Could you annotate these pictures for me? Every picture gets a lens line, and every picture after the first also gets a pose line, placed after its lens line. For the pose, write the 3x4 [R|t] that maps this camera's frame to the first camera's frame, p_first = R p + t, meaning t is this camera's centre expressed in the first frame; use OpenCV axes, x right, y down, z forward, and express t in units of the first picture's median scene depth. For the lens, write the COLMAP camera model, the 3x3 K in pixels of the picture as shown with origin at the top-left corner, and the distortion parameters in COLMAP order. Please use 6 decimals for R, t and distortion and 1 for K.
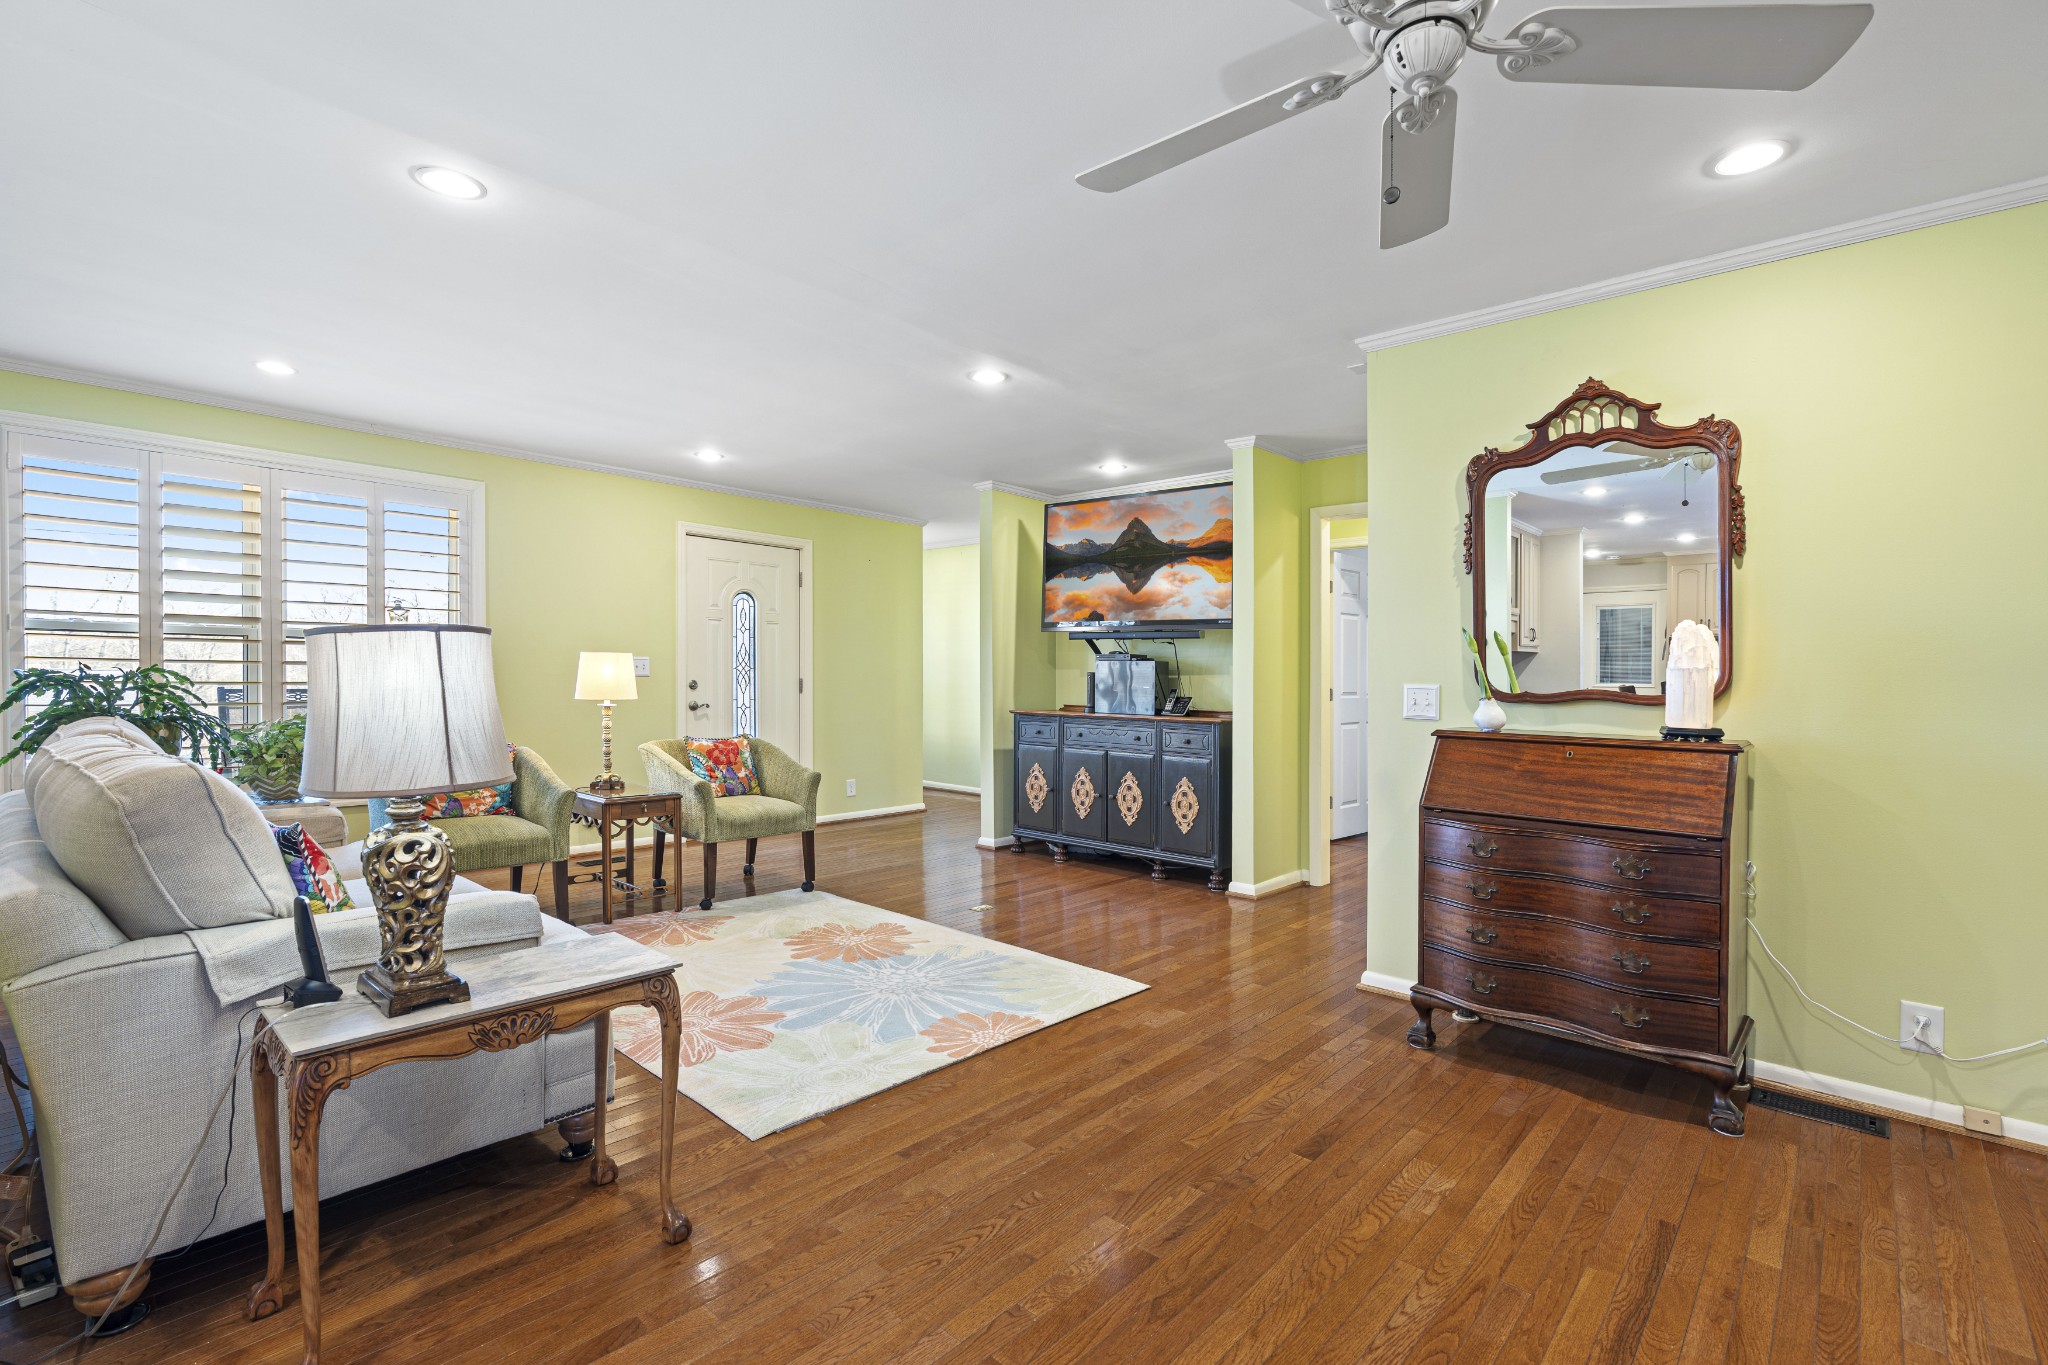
lens RADIAL K [[917.0, 0, 1067.7], [0, 917.0, 690.7], [0, 0, 1]] dist [-0.003787, -0.000528]
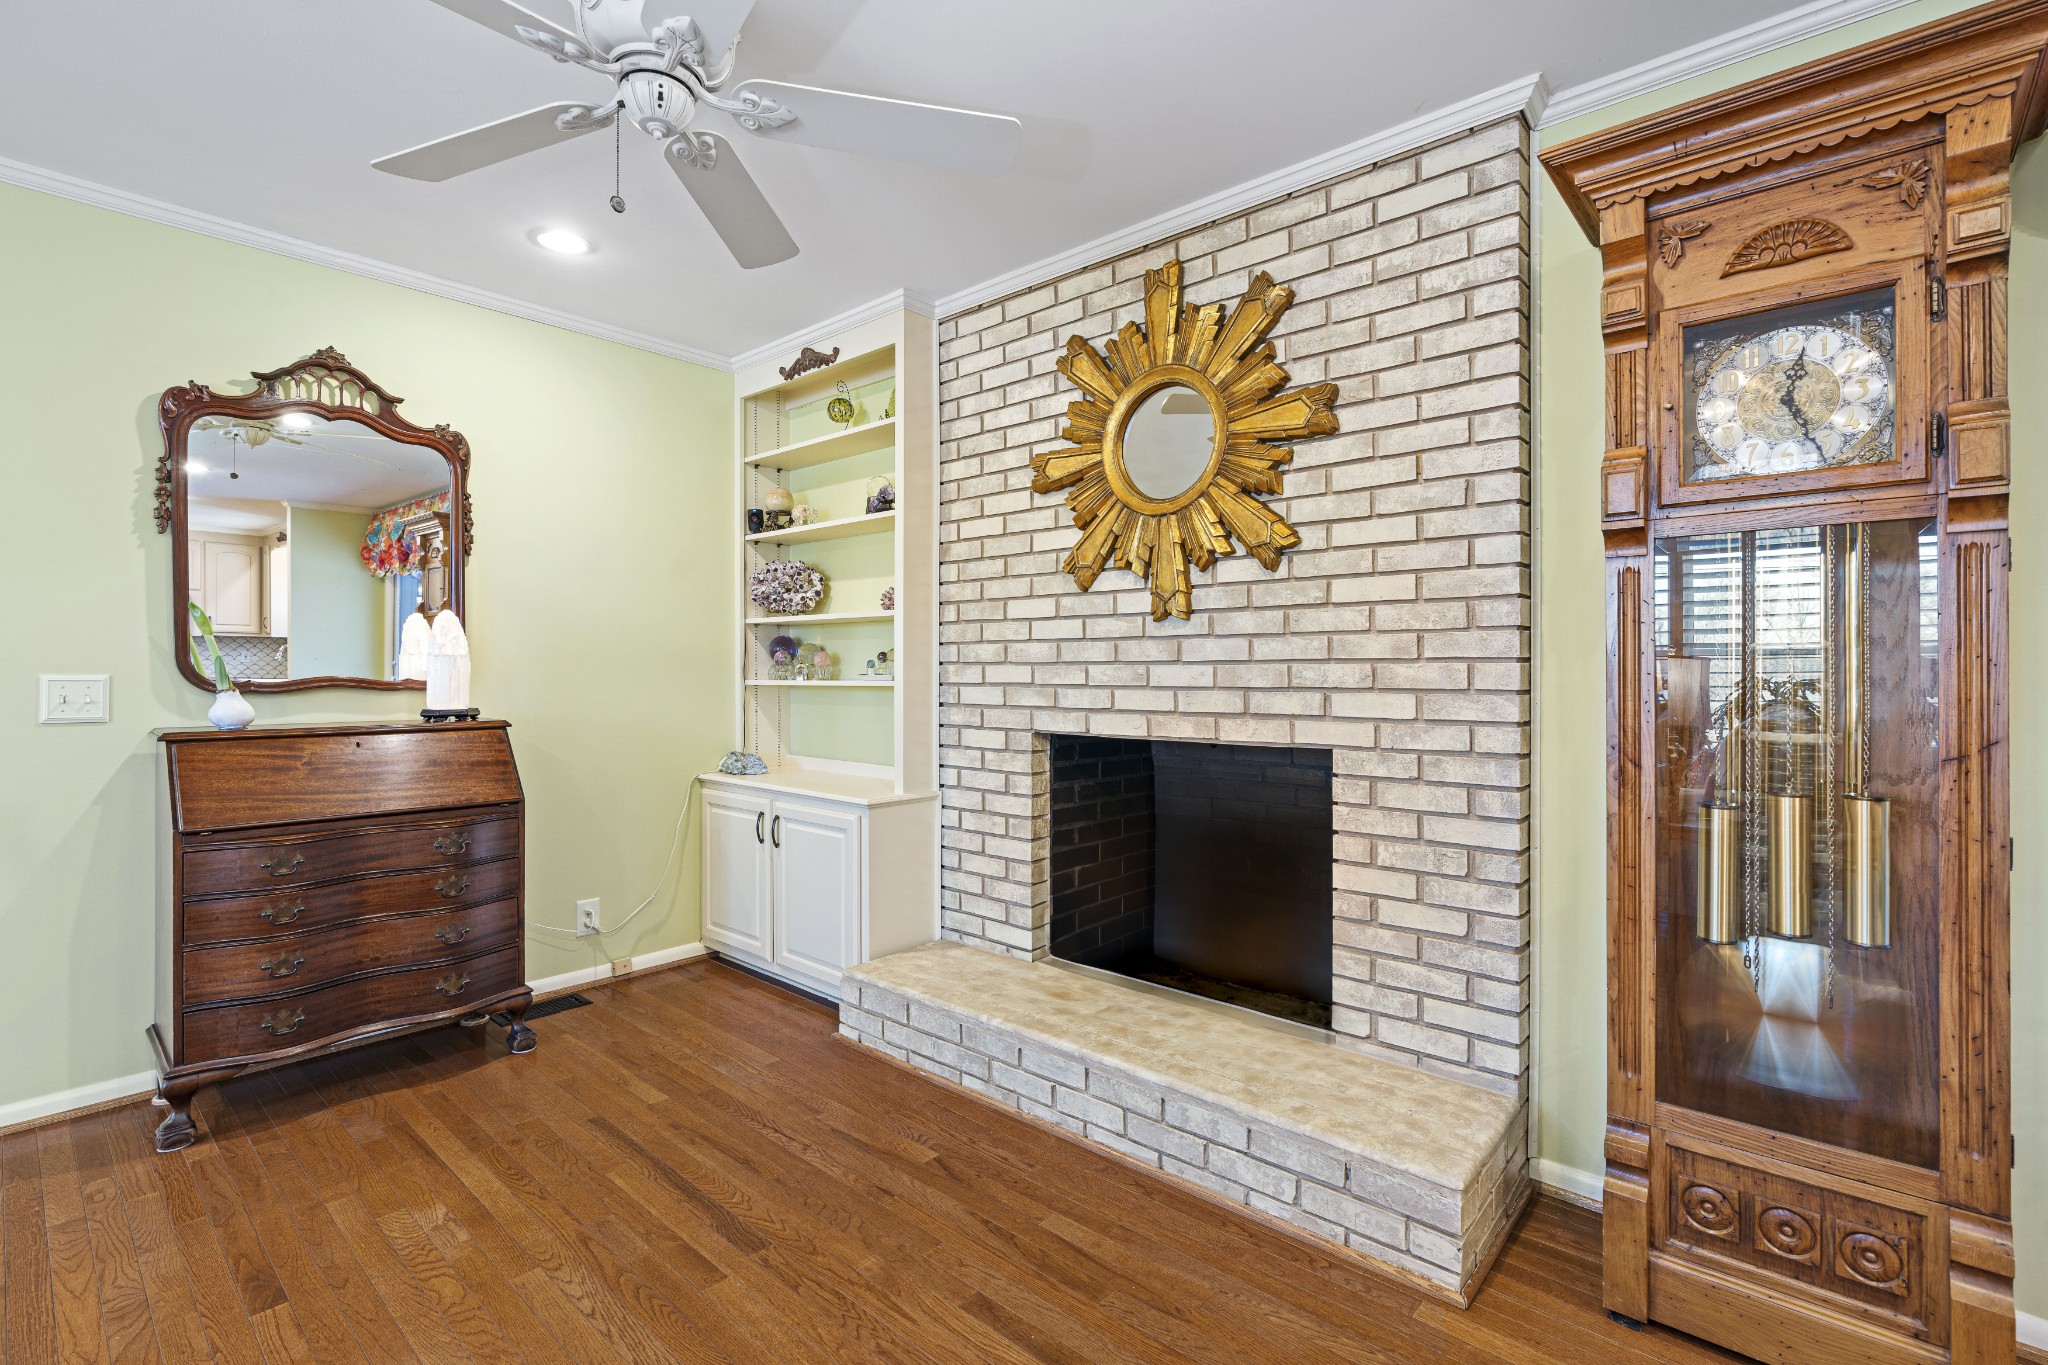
lens RADIAL K [[947.5, 0, 968.9], [0, 947.5, 667.9], [0, 0, 1]] dist [-0.009617, 0.003820]
pose [[0.041266, -0.016335, 0.999015, -0.365800], [0.016685, 0.999738, 0.015658, -0.014148], [-0.999009, 0.016022, 0.041527, 0.293594]]
